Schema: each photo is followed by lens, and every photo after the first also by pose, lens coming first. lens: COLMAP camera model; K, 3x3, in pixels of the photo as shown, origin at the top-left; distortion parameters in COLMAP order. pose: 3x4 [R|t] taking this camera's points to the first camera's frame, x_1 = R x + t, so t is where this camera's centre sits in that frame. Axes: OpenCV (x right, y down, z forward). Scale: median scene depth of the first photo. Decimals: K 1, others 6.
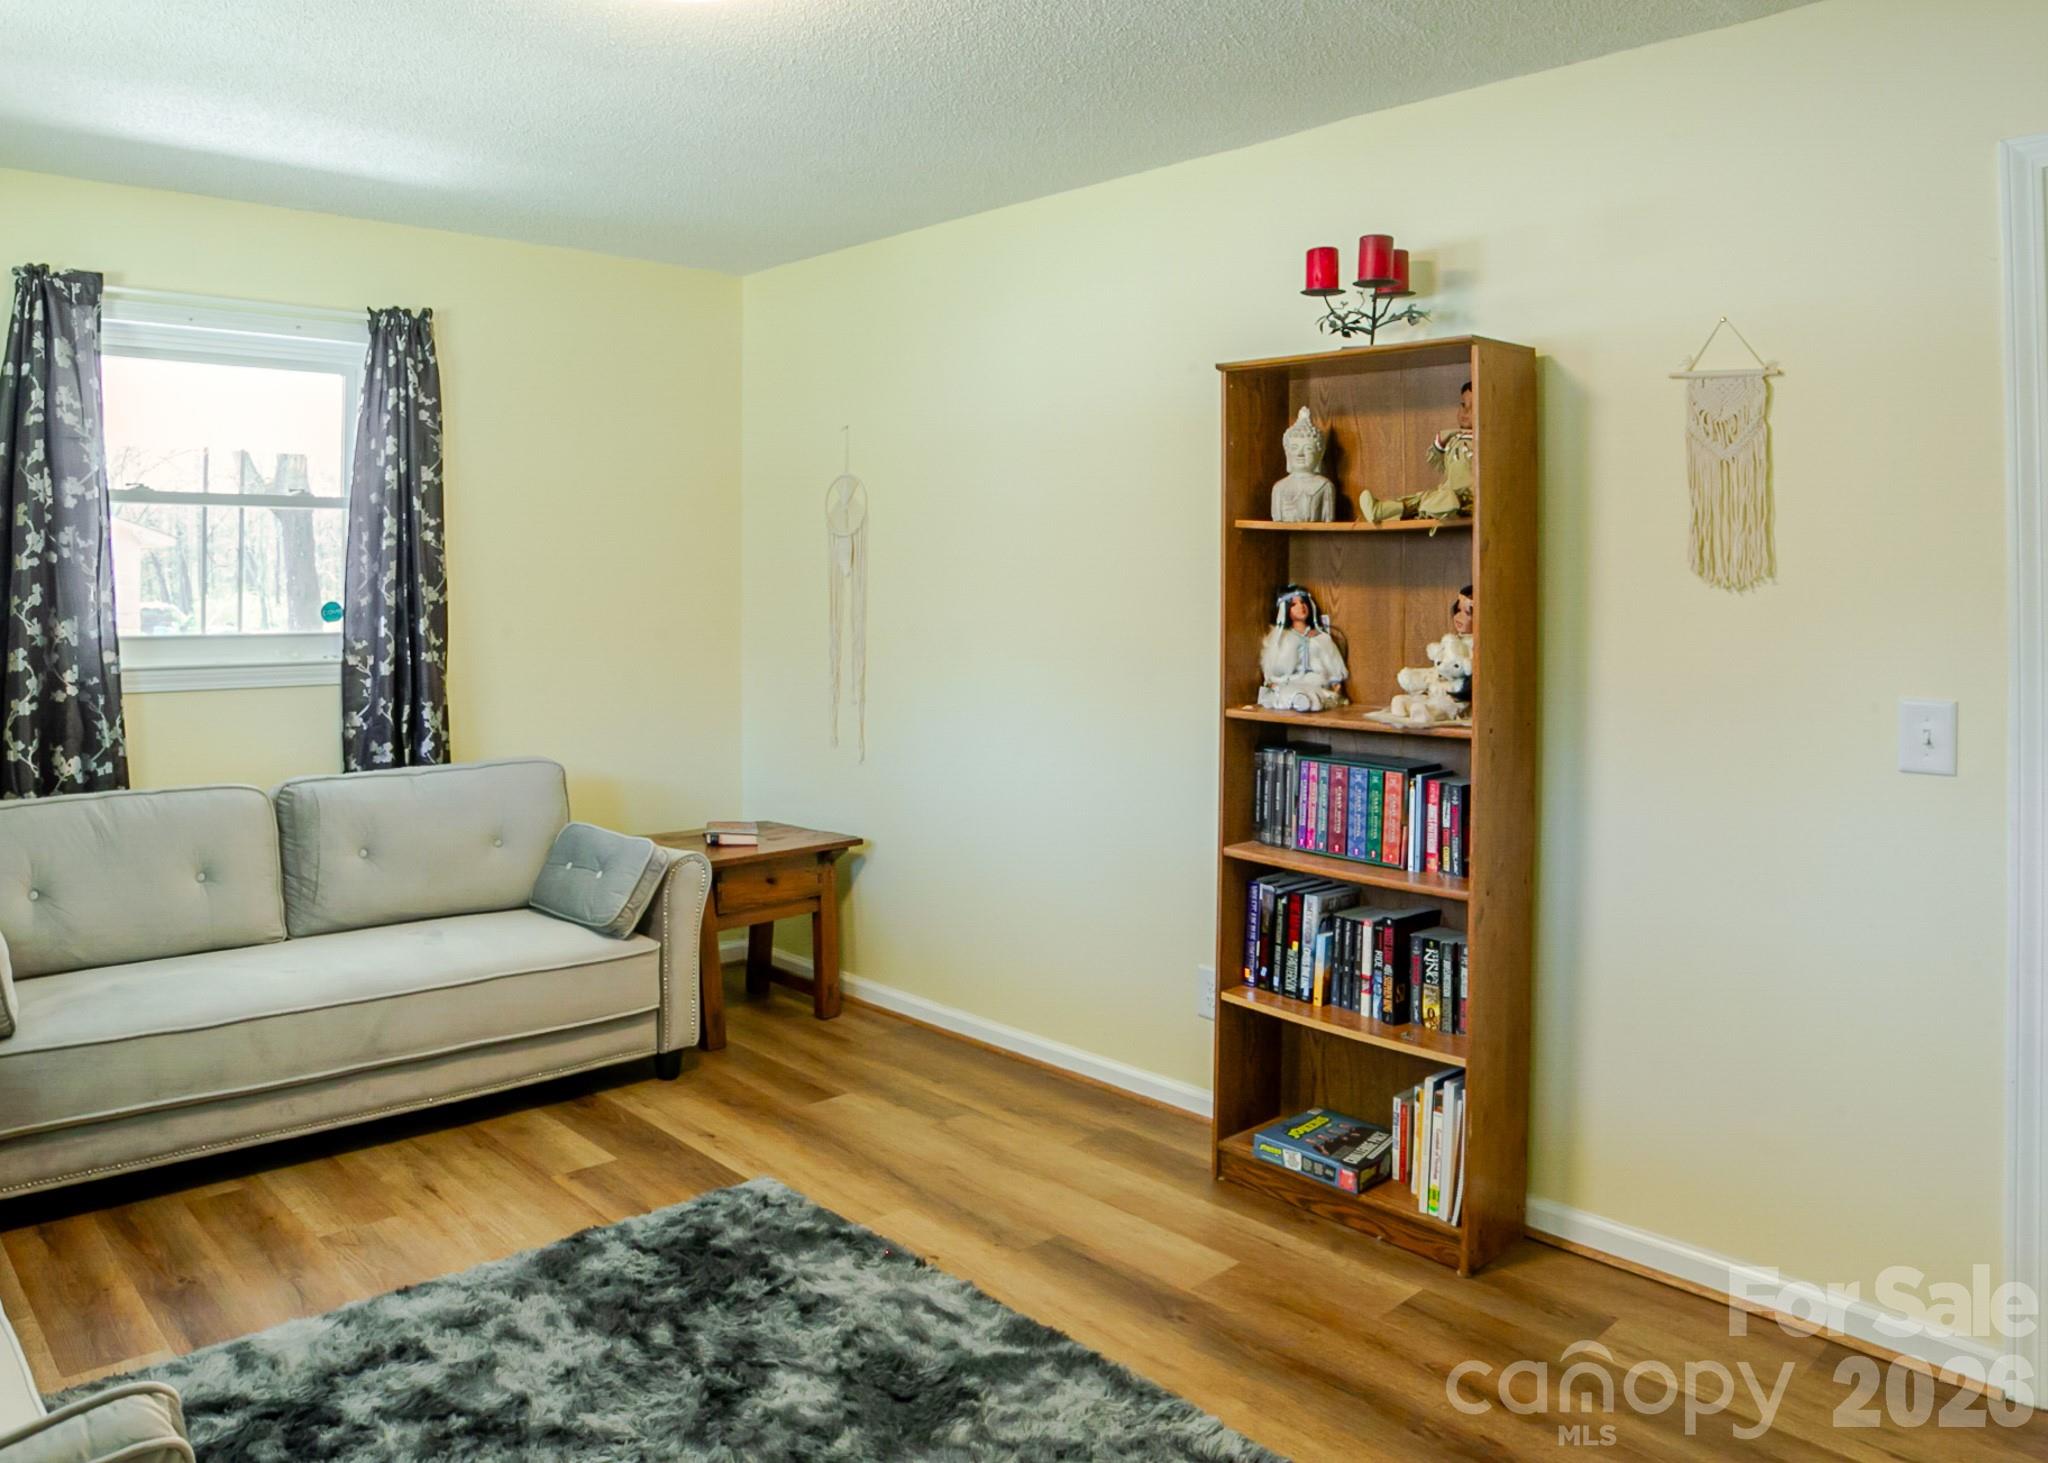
lens RADIAL K [[1455.3, 0, 802.2], [0, 1455.3, 558.1], [0, 0, 1]] dist [-0.109941, 0.061485]
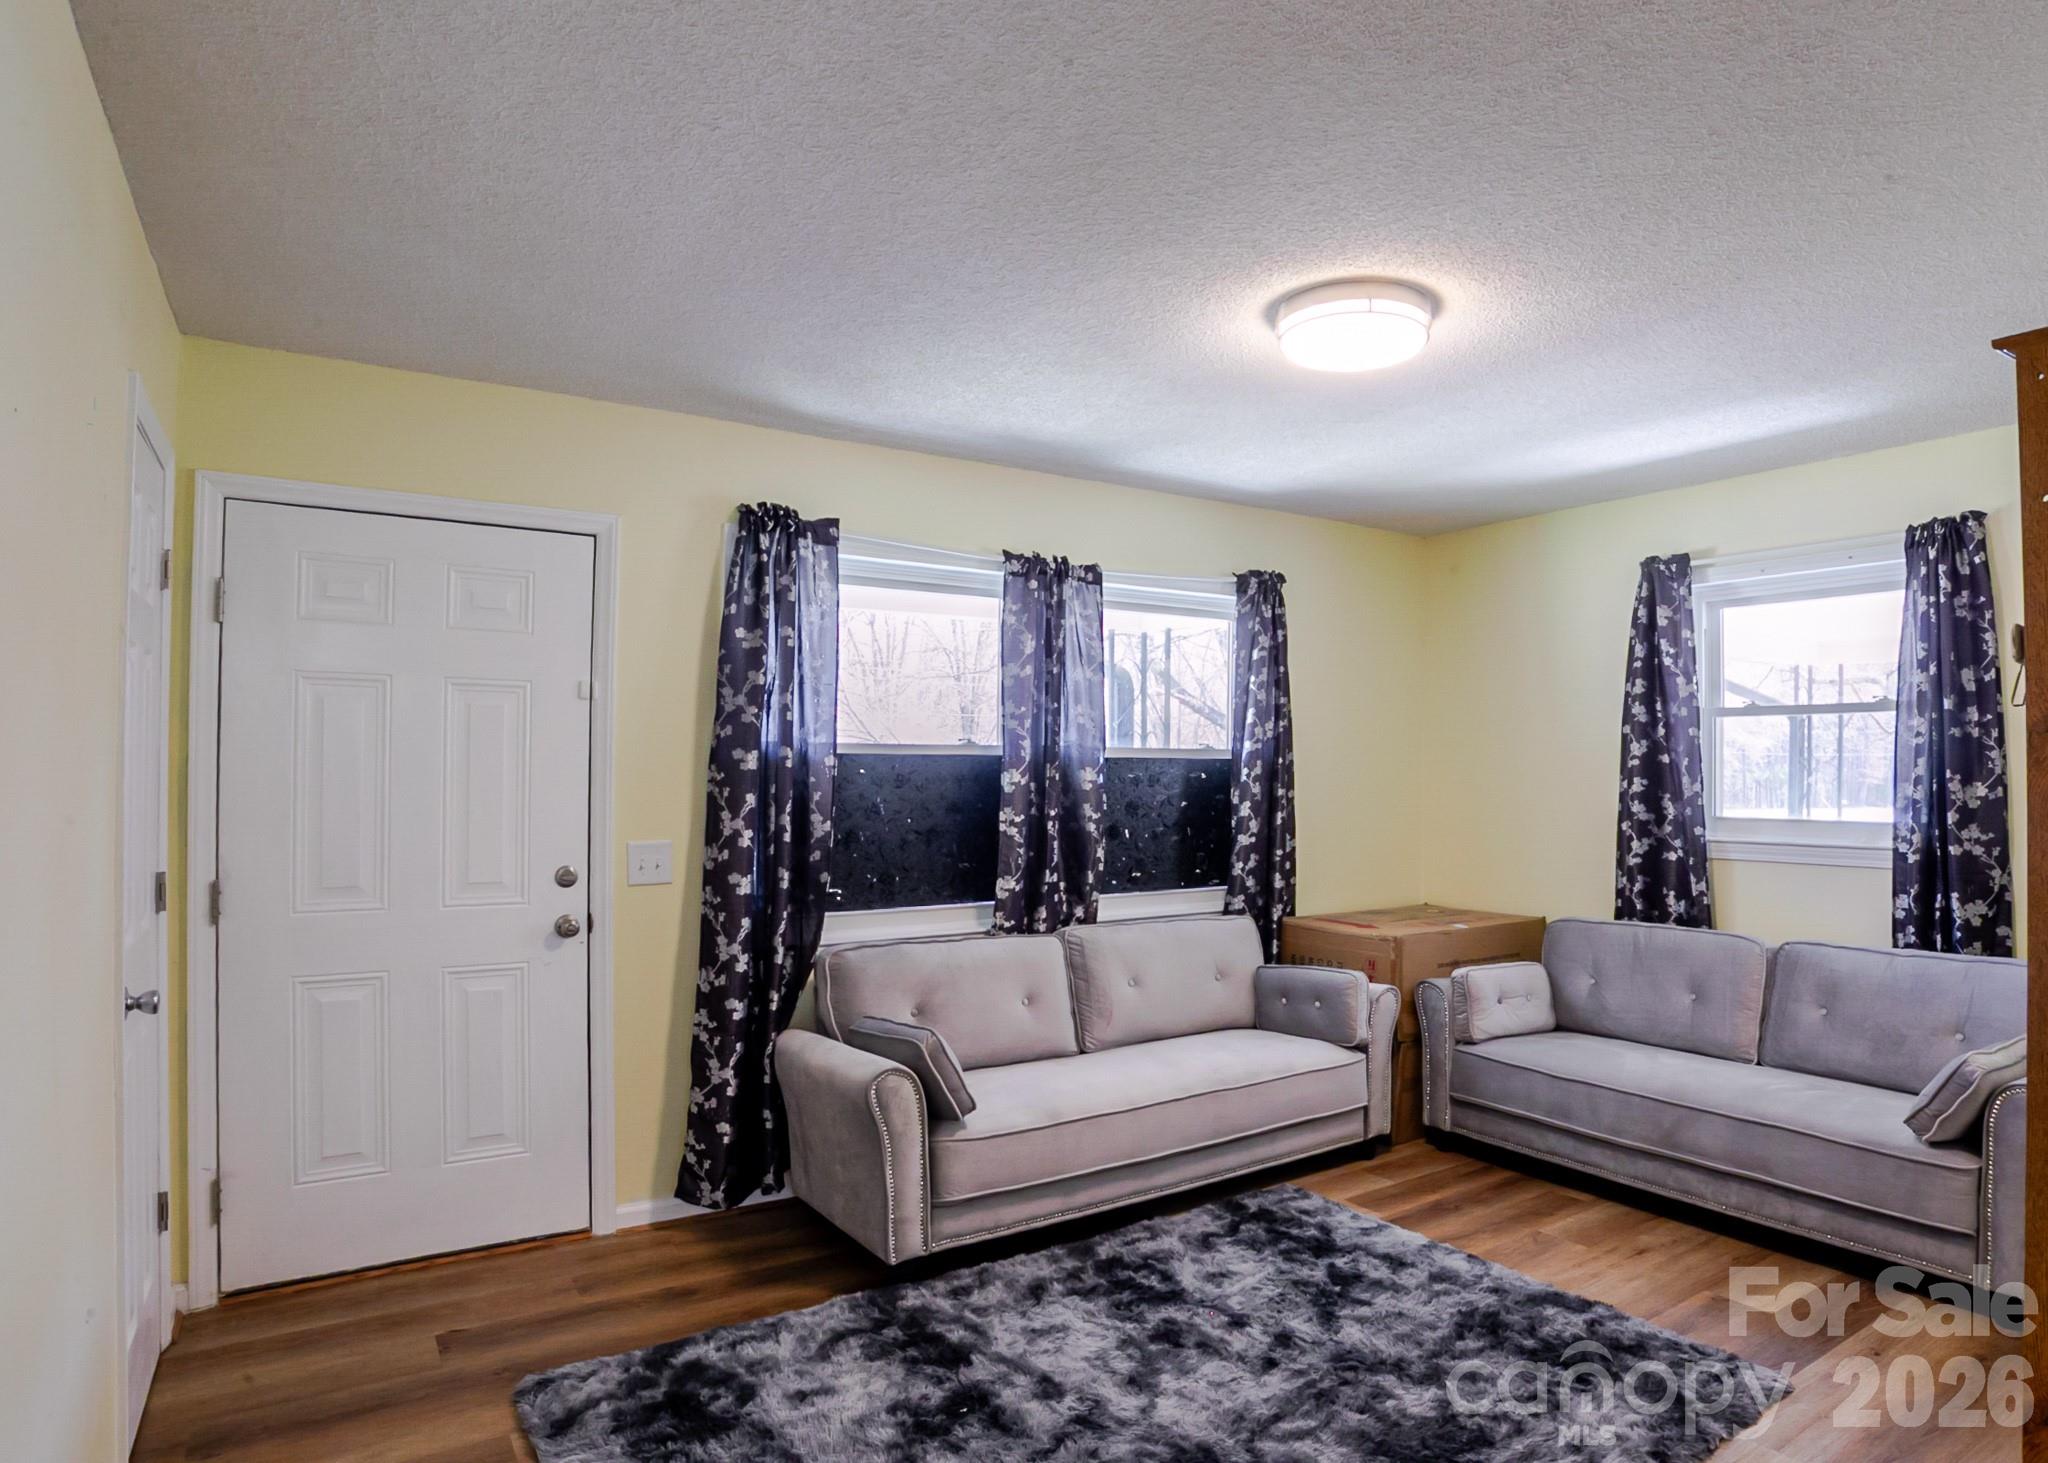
lens RADIAL K [[1160.9, 0, 1039.0], [0, 1160.9, 735.1], [0, 0, 1]] dist [-0.119183, 0.046343]
pose [[-0.091090, -0.031355, -0.995349, 0.811526], [0.003849, 0.999486, -0.031838, 0.012219], [0.995835, -0.006731, -0.090923, 0.578428]]
